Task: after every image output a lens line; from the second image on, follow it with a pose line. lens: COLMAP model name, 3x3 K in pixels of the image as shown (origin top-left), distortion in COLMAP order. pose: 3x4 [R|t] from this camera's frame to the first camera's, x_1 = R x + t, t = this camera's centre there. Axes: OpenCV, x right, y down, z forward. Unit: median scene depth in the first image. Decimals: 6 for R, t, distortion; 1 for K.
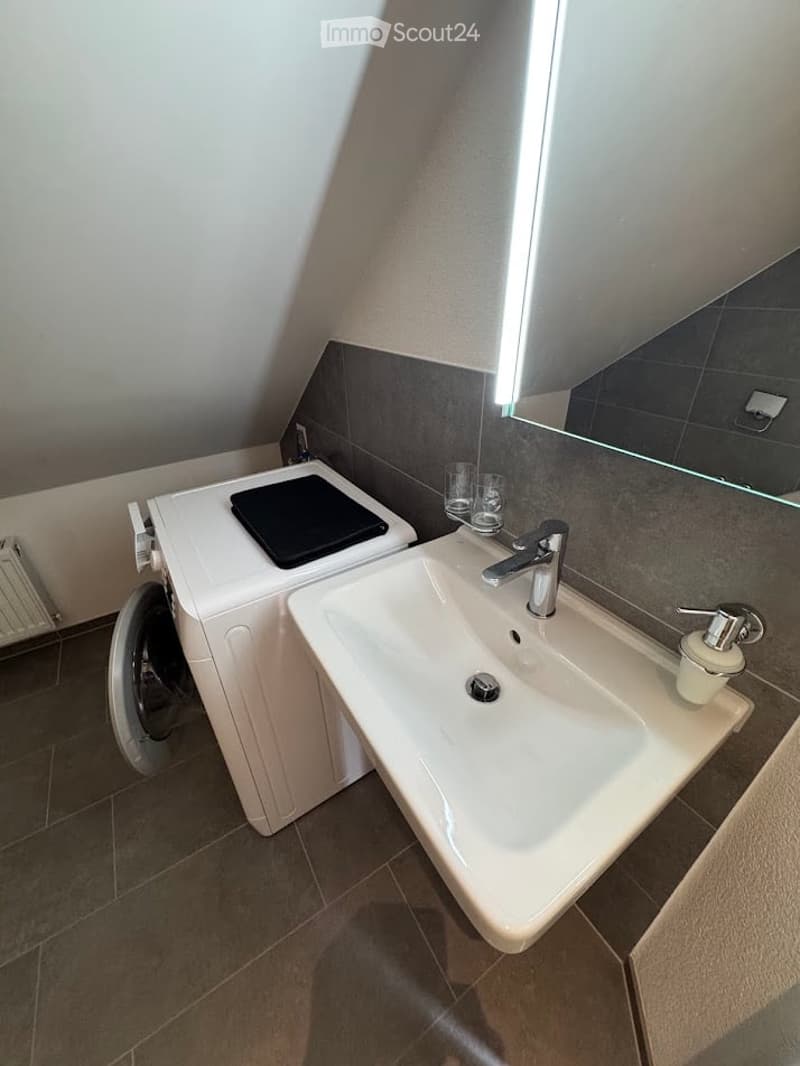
lens RADIAL K [[425.6, 0, 400.8], [0, 425.6, 533.3], [0, 0, 1]] dist [-0.002445, -0.000391]
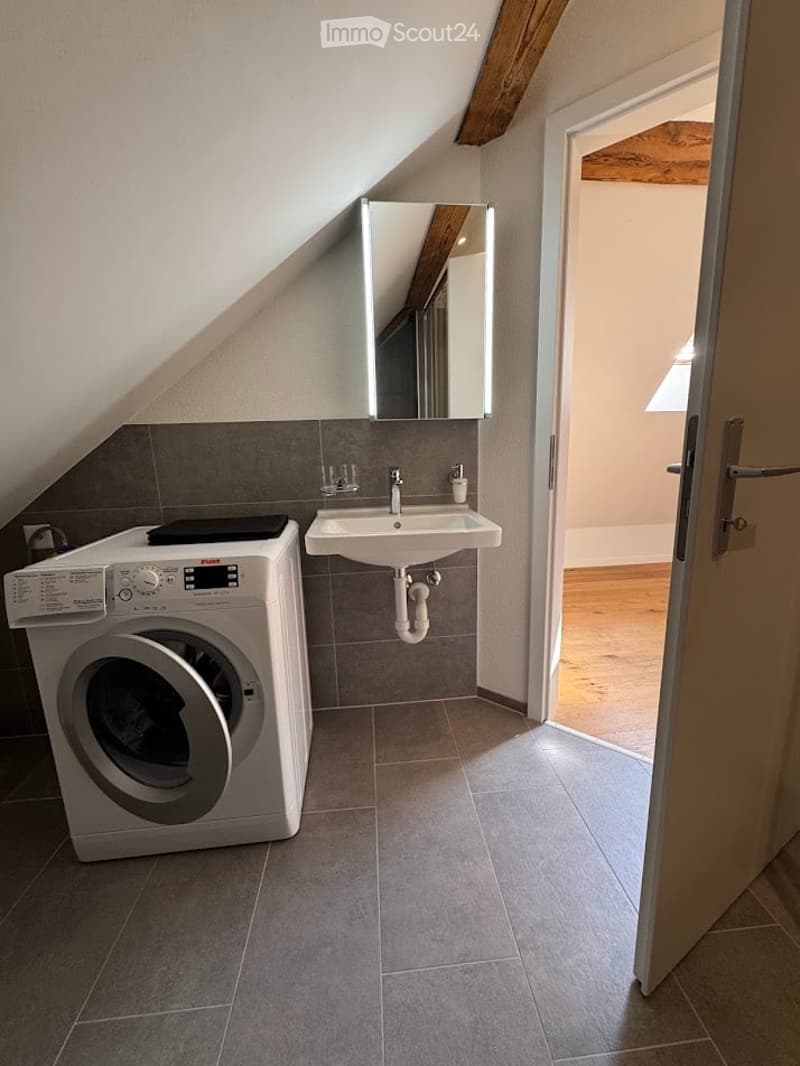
lens RADIAL K [[425.6, 0, 400.0], [0, 425.6, 529.8], [0, 0, 1]] dist [-0.002445, -0.000391]
pose [[0.461455, -0.170697, 0.870587, -0.988696], [0.469924, 0.879371, -0.076664, 0.274800], [-0.752483, 0.444487, 0.486005, -0.010254]]
